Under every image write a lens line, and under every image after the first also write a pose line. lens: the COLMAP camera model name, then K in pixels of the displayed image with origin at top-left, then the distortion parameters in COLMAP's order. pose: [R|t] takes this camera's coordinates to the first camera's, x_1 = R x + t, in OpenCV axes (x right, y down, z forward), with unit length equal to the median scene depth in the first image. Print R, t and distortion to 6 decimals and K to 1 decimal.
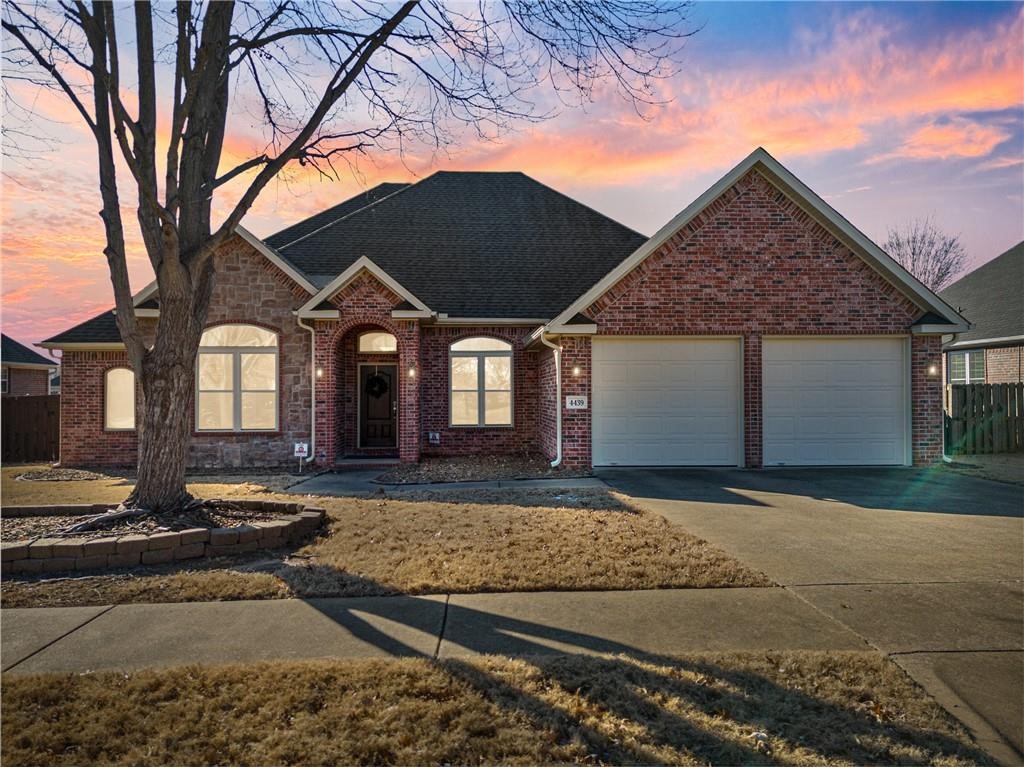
lens RADIAL K [[747.3, 0, 512.0], [0, 747.3, 383.5], [0, 0, 1]] dist [0.063072, -0.138557]
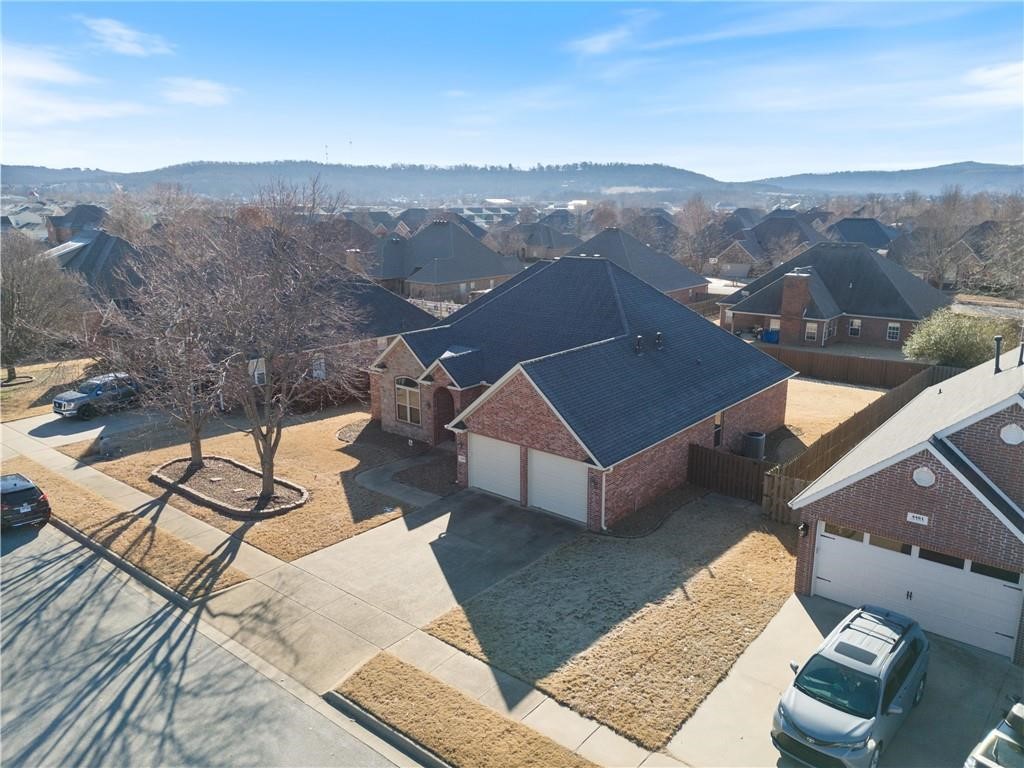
lens RADIAL K [[734.2, 0, 512.0], [0, 734.2, 384.0], [0, 0, 1]] dist [0.047773, -0.037025]
pose [[0.732420, 0.166767, -0.660113, 1.599733], [0.007886, 0.967396, 0.253146, -0.741956], [0.680807, -0.190615, 0.707225, -0.425239]]
